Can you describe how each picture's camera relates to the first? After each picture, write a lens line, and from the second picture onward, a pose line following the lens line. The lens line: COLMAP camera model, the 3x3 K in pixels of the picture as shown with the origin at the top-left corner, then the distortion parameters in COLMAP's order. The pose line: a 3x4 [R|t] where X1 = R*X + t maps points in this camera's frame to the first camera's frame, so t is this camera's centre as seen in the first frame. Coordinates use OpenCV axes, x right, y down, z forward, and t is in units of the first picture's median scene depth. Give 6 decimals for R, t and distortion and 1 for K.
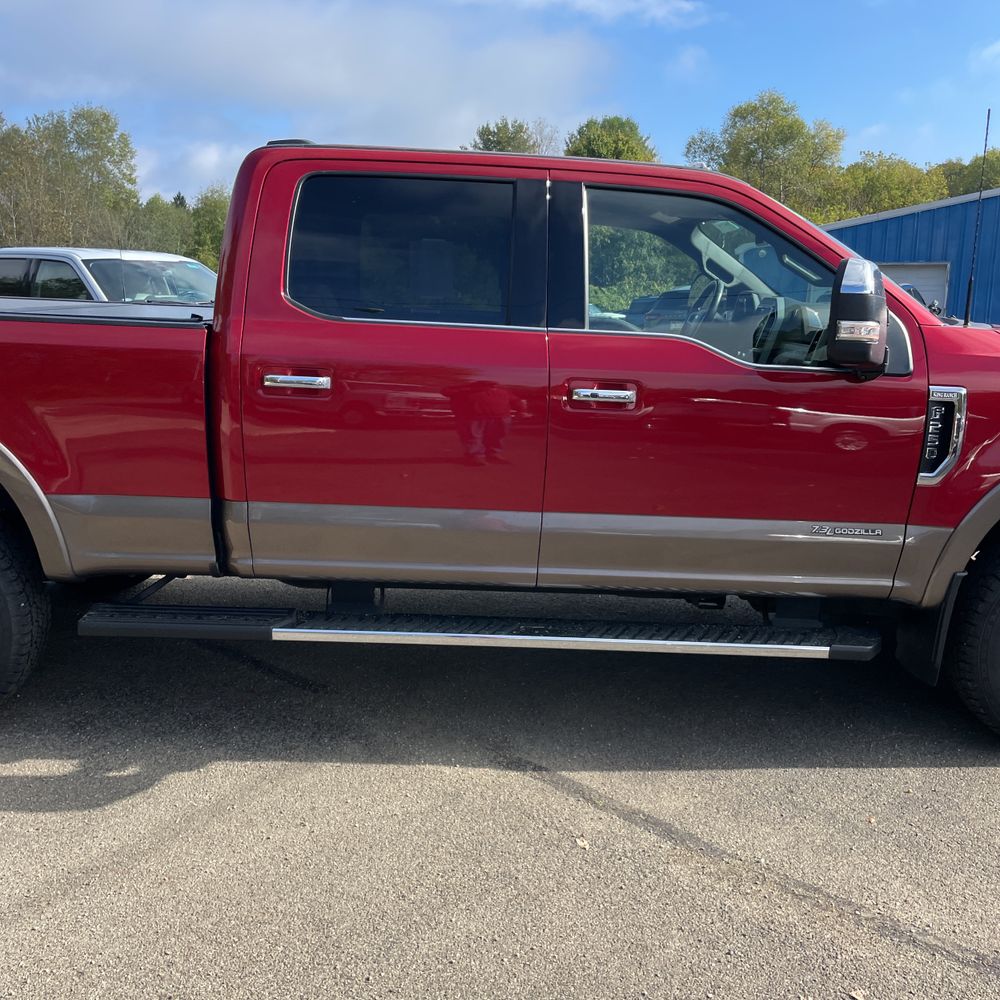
lens RADIAL K [[1026.9, 0, 500.0], [0, 1026.9, 500.0], [0, 0, 1]] dist [0.105468, -0.153017]
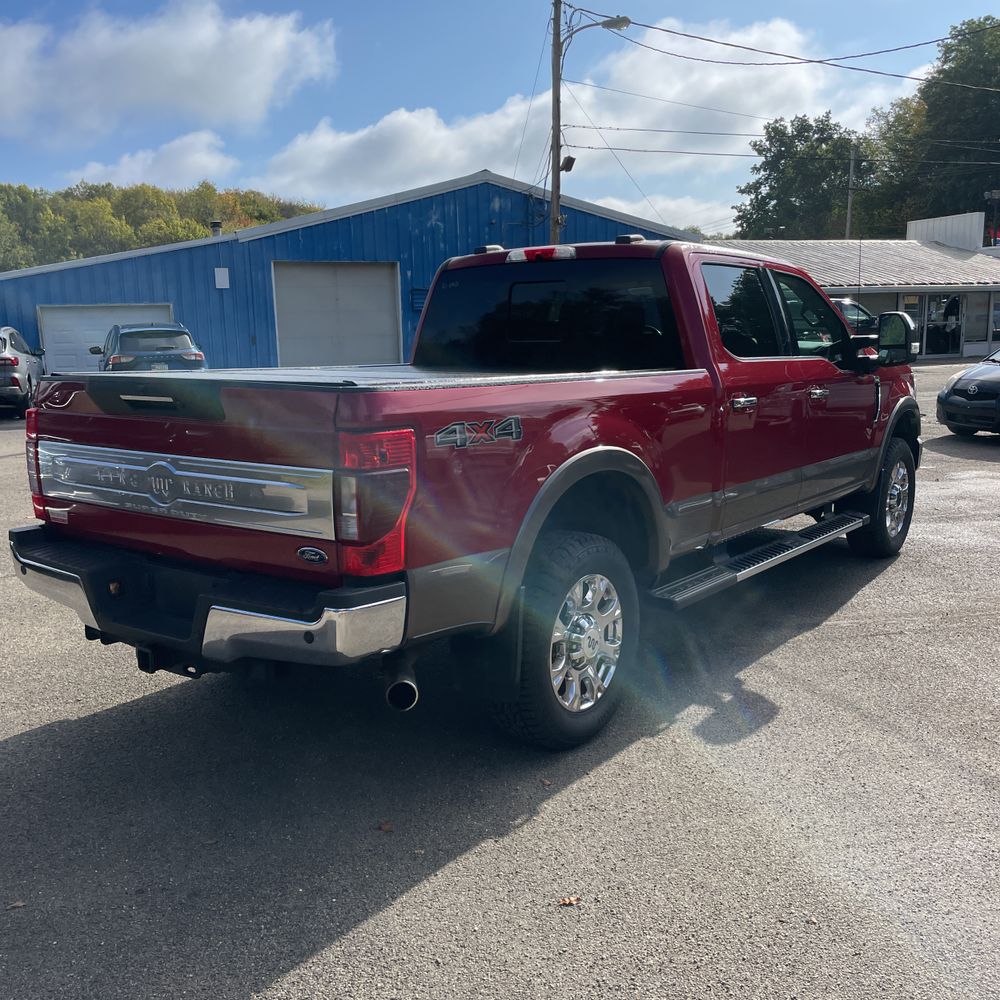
lens RADIAL K [[1043.9, 0, 500.0], [0, 1043.9, 500.0], [0, 0, 1]] dist [0.106251, -0.173193]
pose [[0.596948, -0.162611, 0.785628, -1.431656], [0.189606, 0.980098, 0.058794, -0.117698], [-0.779553, 0.113863, 0.615900, 0.320079]]
